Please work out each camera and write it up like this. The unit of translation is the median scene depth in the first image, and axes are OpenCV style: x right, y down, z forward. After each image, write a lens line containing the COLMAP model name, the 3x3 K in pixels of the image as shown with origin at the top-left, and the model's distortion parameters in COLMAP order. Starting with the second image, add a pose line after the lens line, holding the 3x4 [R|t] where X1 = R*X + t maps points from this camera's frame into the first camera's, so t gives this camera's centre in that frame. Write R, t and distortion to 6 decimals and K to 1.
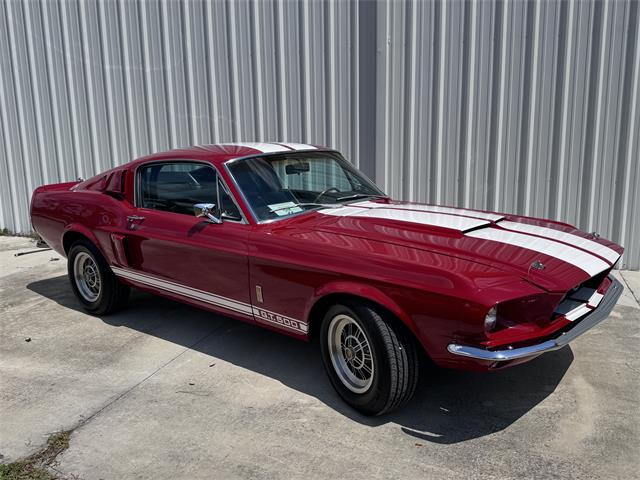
lens RADIAL K [[563.0, 0, 320.0], [0, 563.0, 240.0], [0, 0, 1]] dist [0.176262, -0.392205]
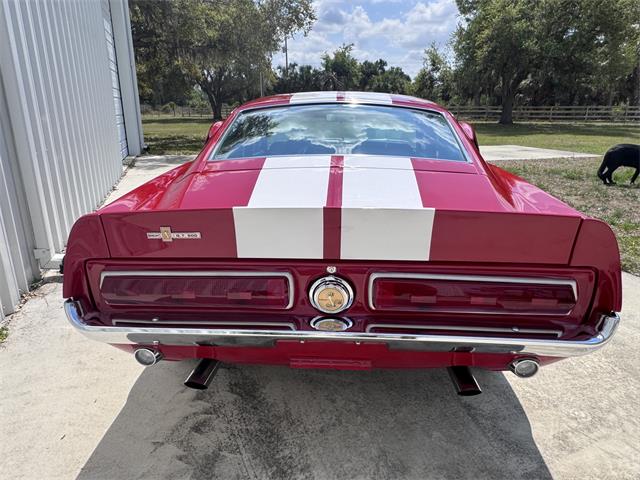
lens RADIAL K [[432.2, 0, 319.4], [0, 432.2, 240.3], [0, 0, 1]] dist [-0.001414, -0.001397]
pose [[-0.598839, -0.208564, 0.773235, -0.738798], [0.173188, 0.908925, 0.379290, -0.242229], [-0.781919, 0.361049, -0.508179, 1.564136]]
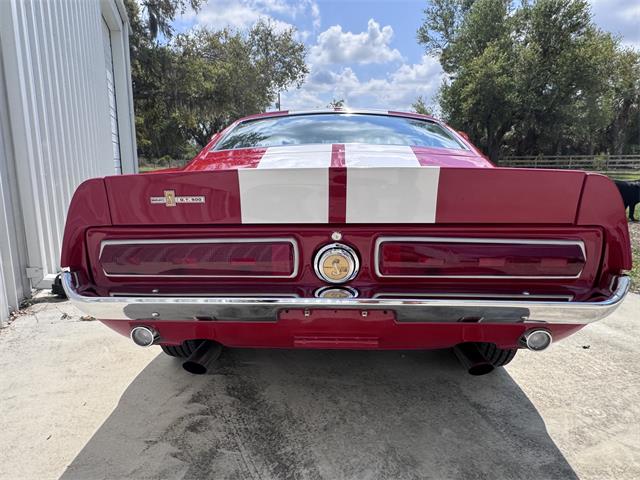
lens RADIAL K [[432.1, 0, 317.9], [0, 432.1, 242.4], [0, 0, 1]] dist [-0.002224, -0.000178]
pose [[-0.610764, -0.115590, 0.783330, -0.740707], [0.175867, 0.944774, 0.276536, -0.185534], [-0.772035, 0.306660, -0.556706, 1.589839]]
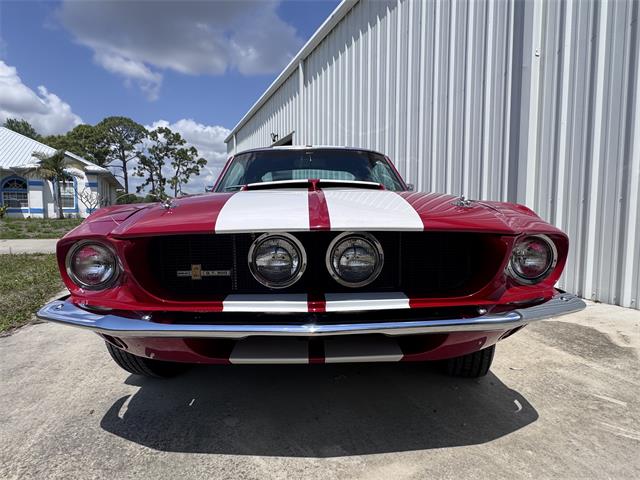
lens RADIAL K [[371.2, 0, 312.2], [0, 371.2, 240.4], [0, 0, 1]] dist [0.000649, 0.001864]
pose [[0.651176, 0.064962, -0.756141, 0.511797], [-0.159460, 0.985800, -0.052632, 0.056691], [0.741986, 0.154847, 0.652288, 0.555443]]
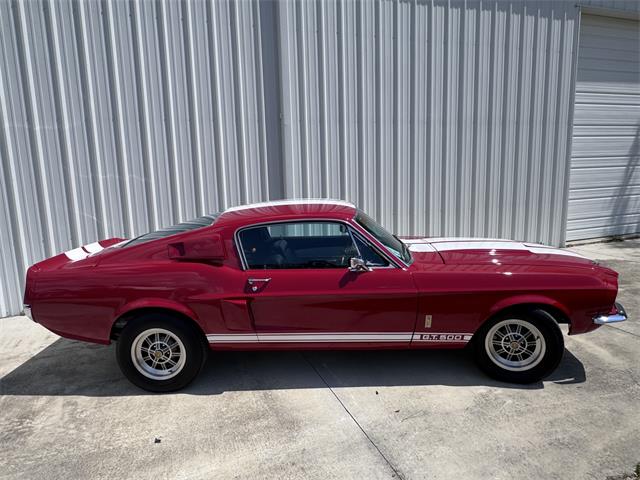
lens RADIAL K [[431.8, 0, 314.7], [0, 431.8, 238.9], [0, 0, 1]] dist [-0.000249, -0.002198]
pose [[0.770529, -0.108962, 0.628022, -0.715150], [0.137560, 0.990489, 0.003077, -0.099471], [-0.622384, 0.084020, 0.778189, 0.324329]]
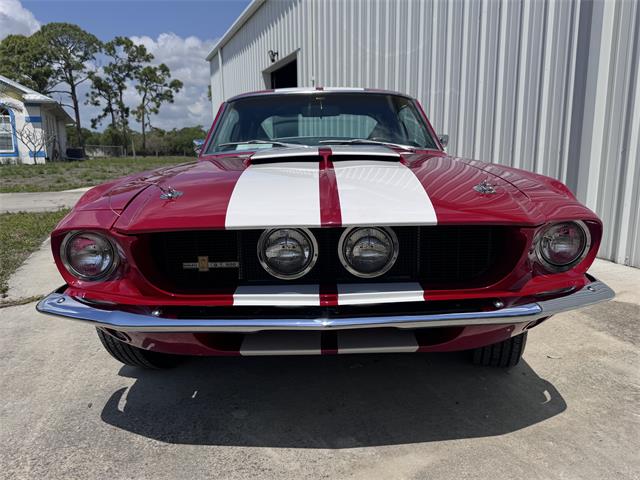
lens RADIAL K [[483.0, 0, 320.0], [0, 483.0, 240.0], [0, 0, 1]] dist [0.039116, -0.044167]
pose [[0.644541, 0.139527, -0.751731, 0.556180], [-0.151335, 0.987037, 0.053446, 0.032803], [0.749443, 0.079315, 0.657301, 0.512380]]
